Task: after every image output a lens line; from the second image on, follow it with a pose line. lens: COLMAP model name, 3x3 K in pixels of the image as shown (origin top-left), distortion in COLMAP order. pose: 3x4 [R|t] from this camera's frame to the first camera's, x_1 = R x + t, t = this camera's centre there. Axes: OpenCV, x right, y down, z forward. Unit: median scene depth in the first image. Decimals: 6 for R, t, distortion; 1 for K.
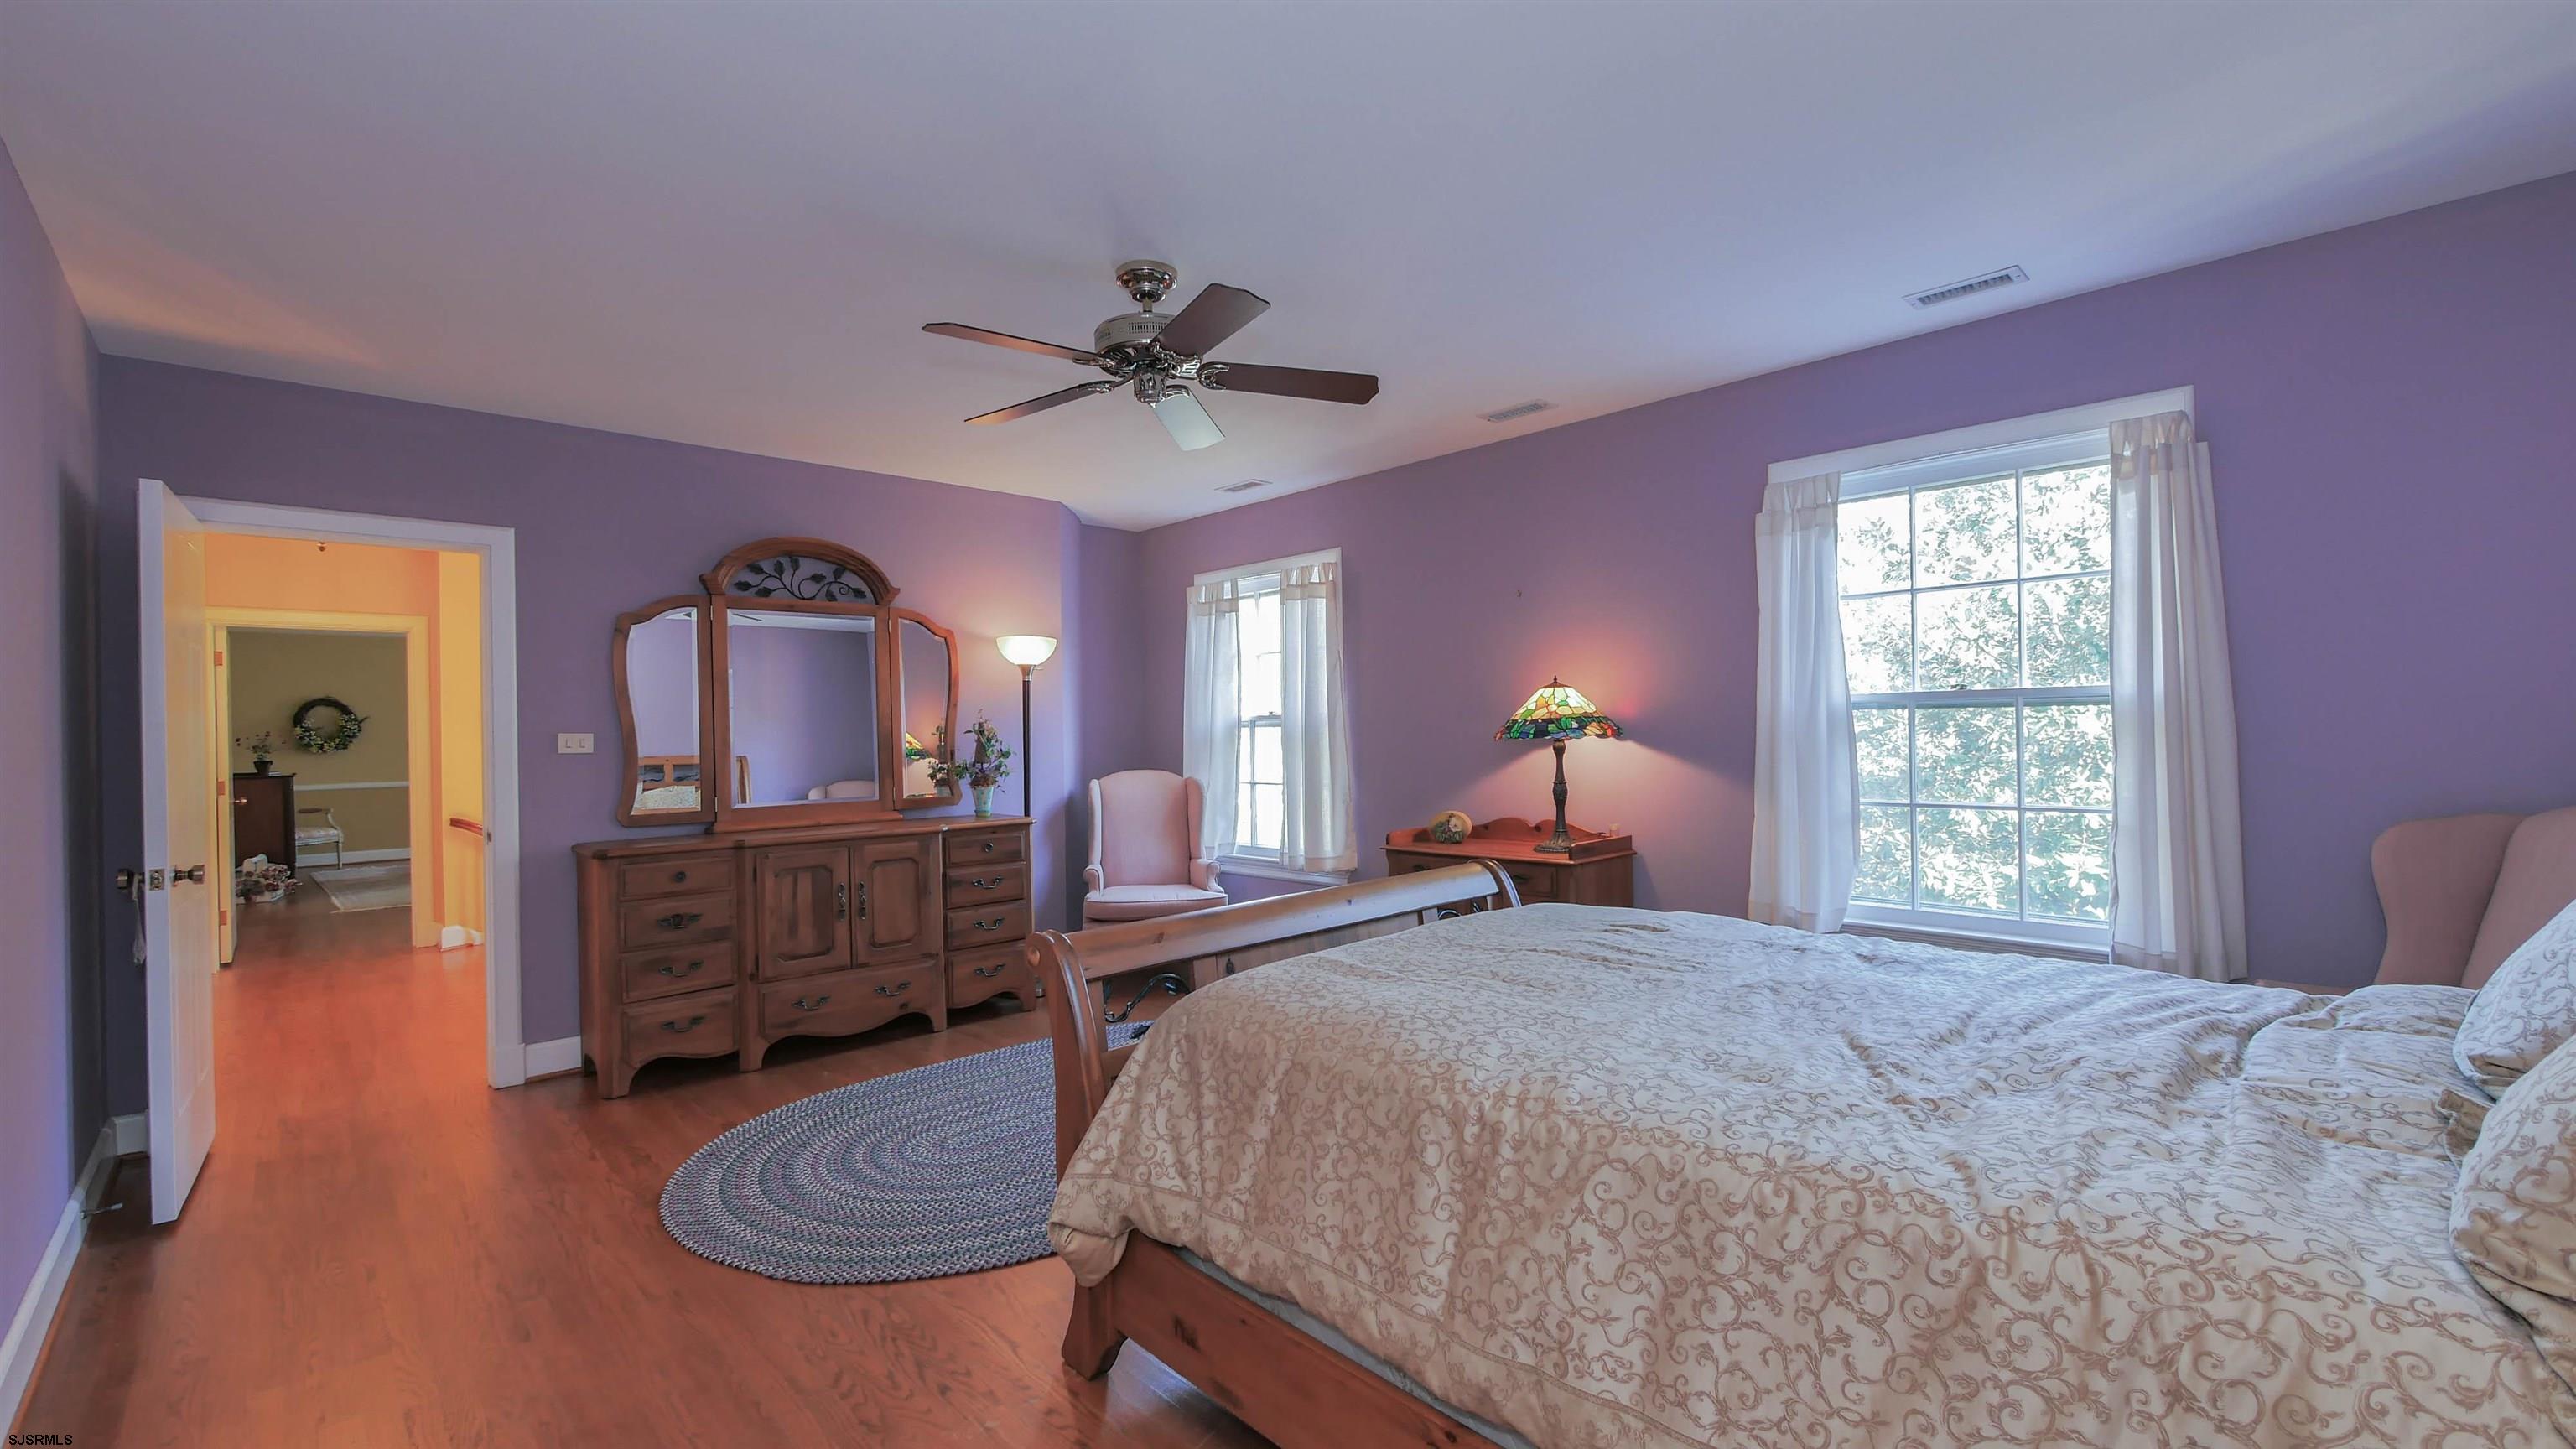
lens RADIAL K [[1092.9, 0, 1278.5], [0, 1092.9, 739.0], [0, 0, 1]] dist [-0.001792, -0.000178]
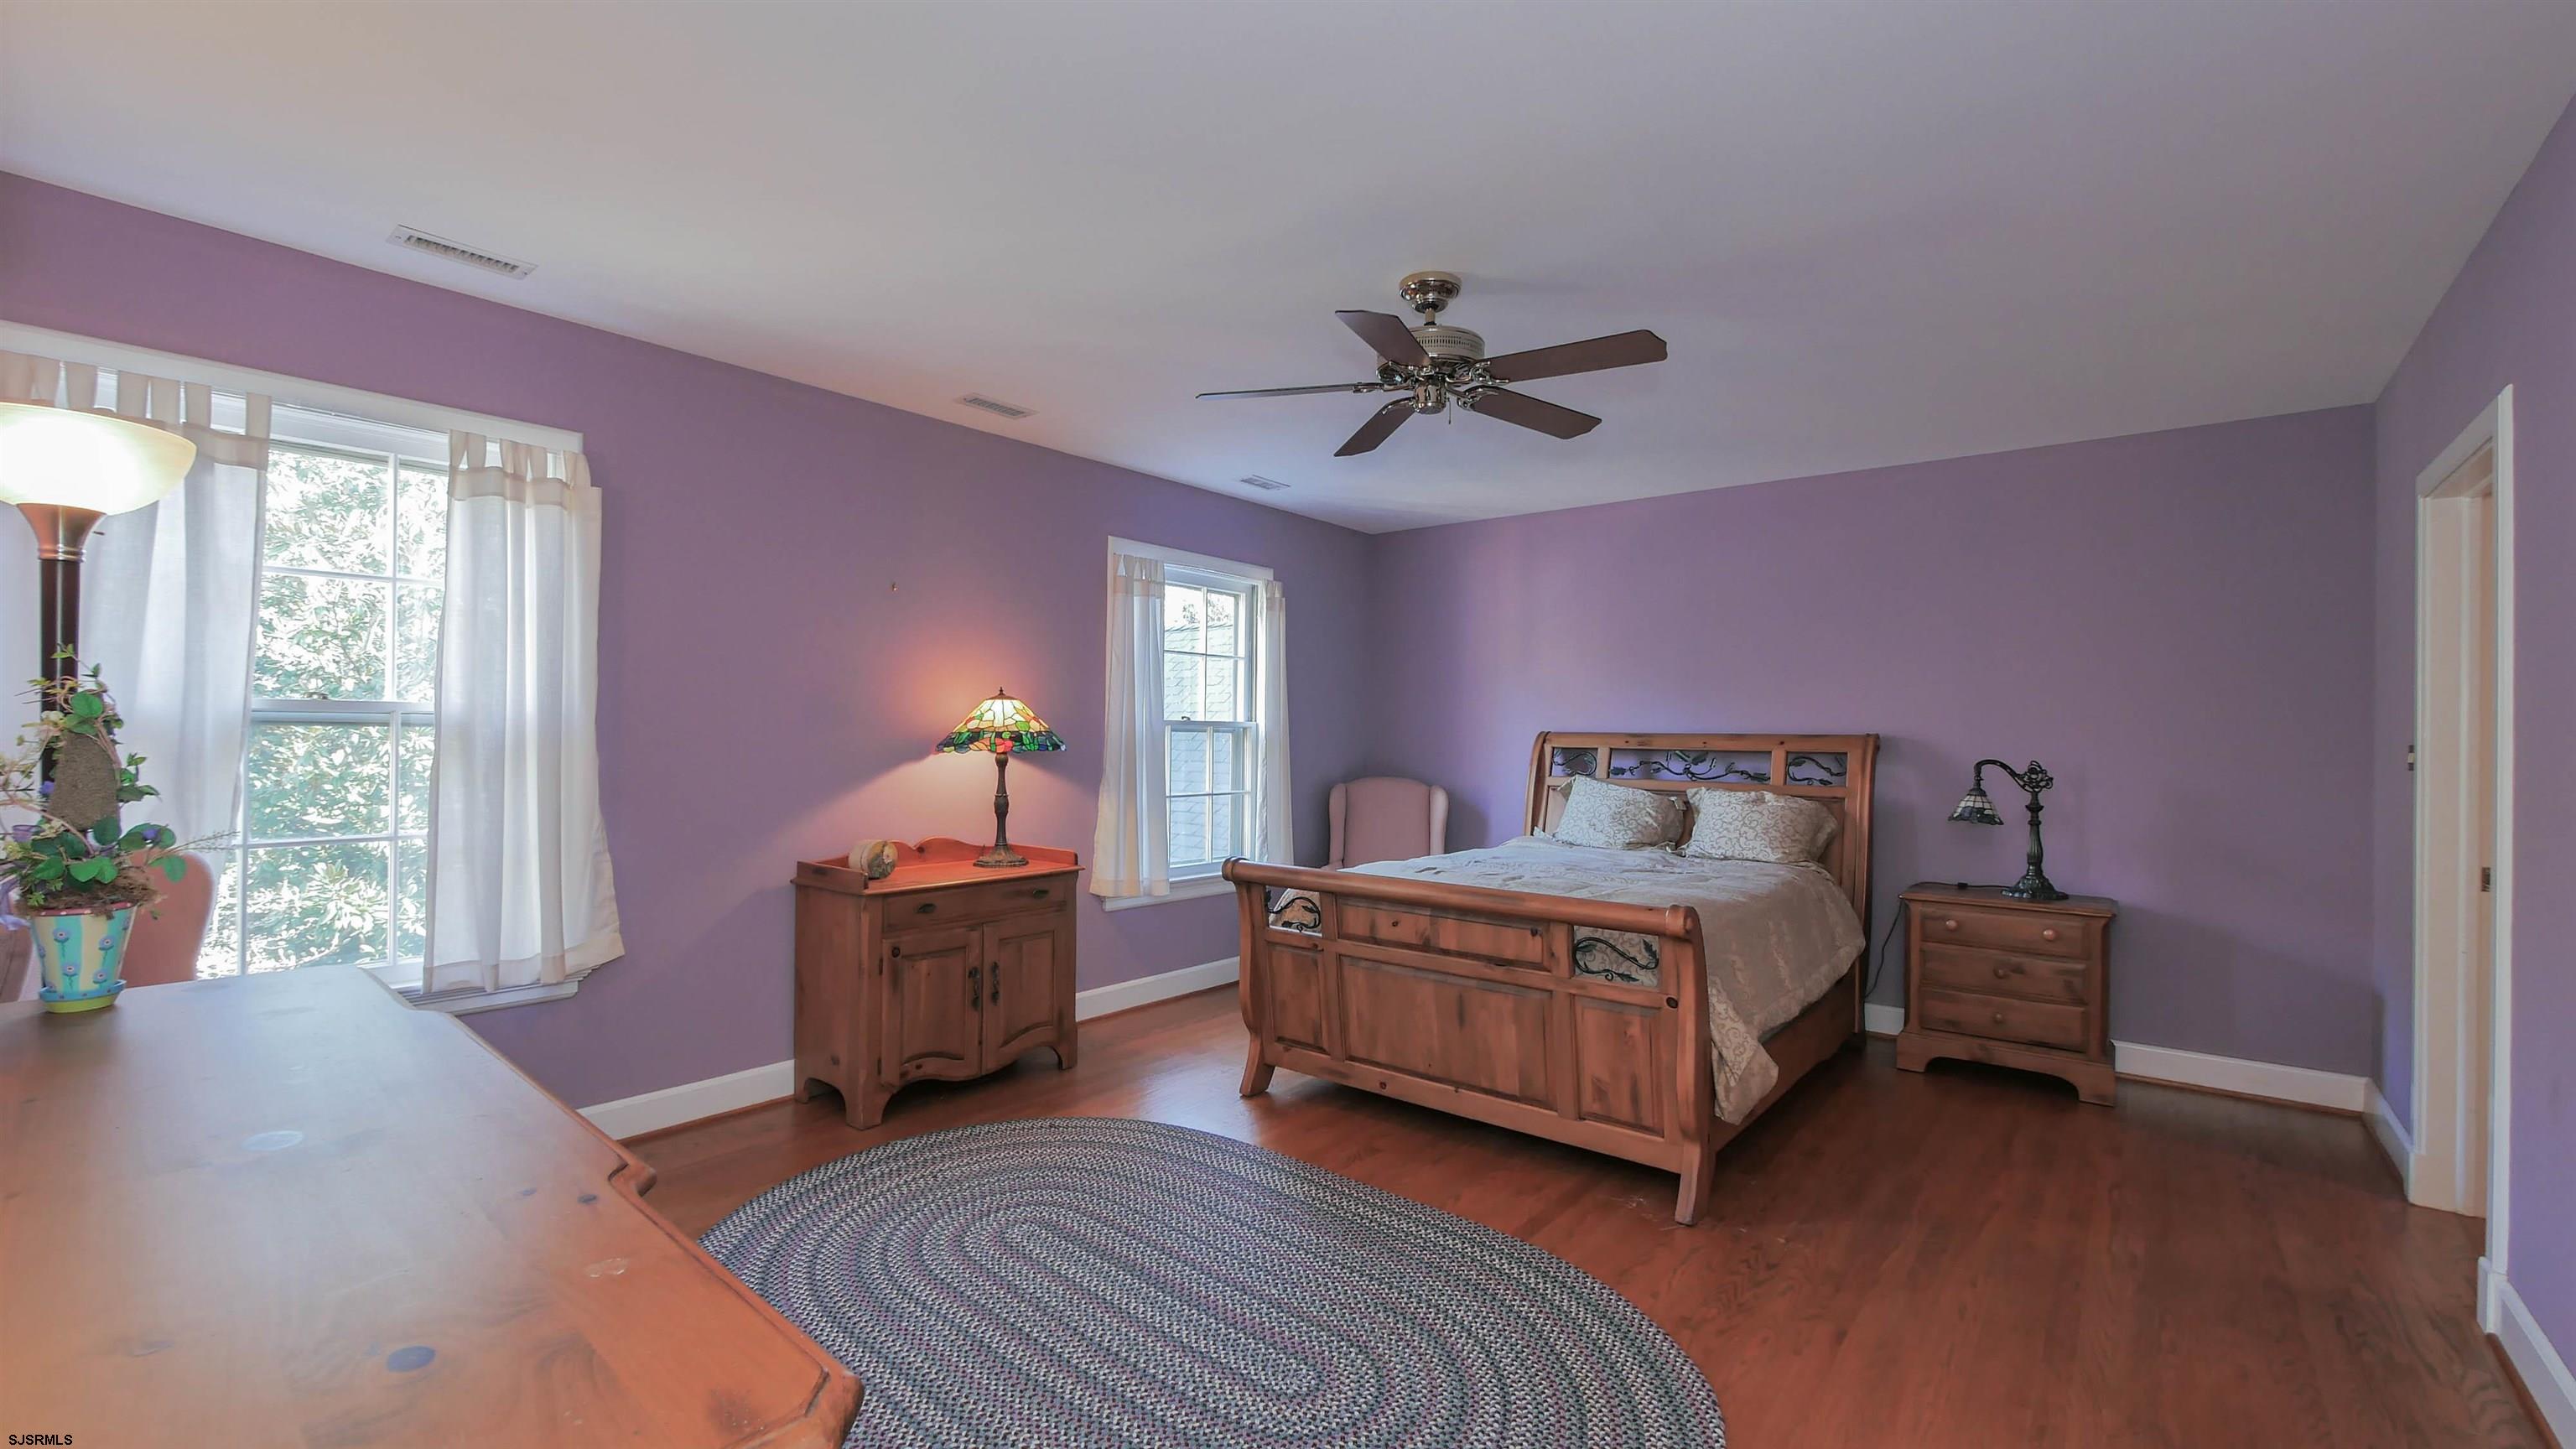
lens RADIAL K [[1092.9, 0, 1278.5], [0, 1092.9, 739.0], [0, 0, 1]] dist [-0.001792, -0.000178]
pose [[-0.140715, 0.014946, 0.989937, -0.761484], [0.000638, 0.999887, -0.015006, 0.003962], [-0.990050, -0.001480, -0.140709, 0.897491]]
